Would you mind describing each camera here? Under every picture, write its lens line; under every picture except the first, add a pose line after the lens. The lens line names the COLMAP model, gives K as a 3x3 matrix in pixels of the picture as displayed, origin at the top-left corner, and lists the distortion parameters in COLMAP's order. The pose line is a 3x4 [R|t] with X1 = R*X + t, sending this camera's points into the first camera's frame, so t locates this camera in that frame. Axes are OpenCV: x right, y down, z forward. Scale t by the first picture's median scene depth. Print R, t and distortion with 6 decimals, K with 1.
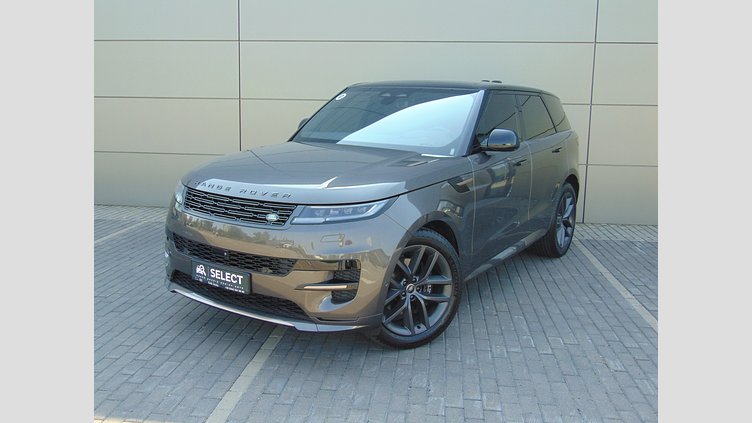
lens RADIAL K [[659.2, 0, 374.4], [0, 659.2, 213.5], [0, 0, 1]] dist [-0.016201, -0.004029]
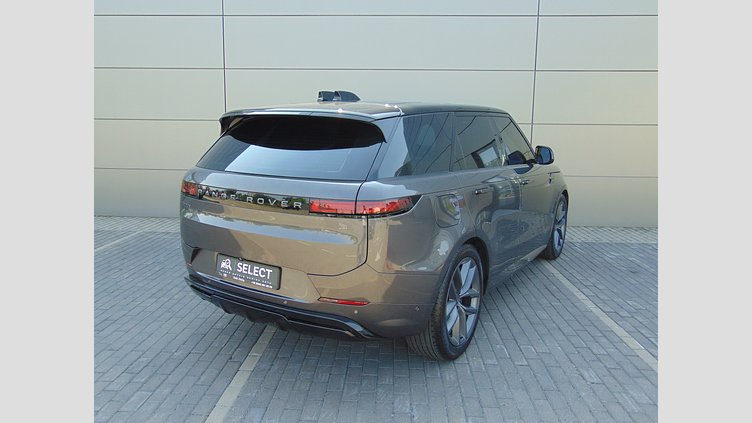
lens RADIAL K [[514.0, 0, 378.6], [0, 514.0, 212.6], [0, 0, 1]] dist [-0.009840, -0.002838]
pose [[0.997571, -0.015566, 0.067900, -0.012060], [0.015435, 0.999878, 0.002446, -0.029485], [-0.067930, -0.001392, 0.997689, 0.215335]]
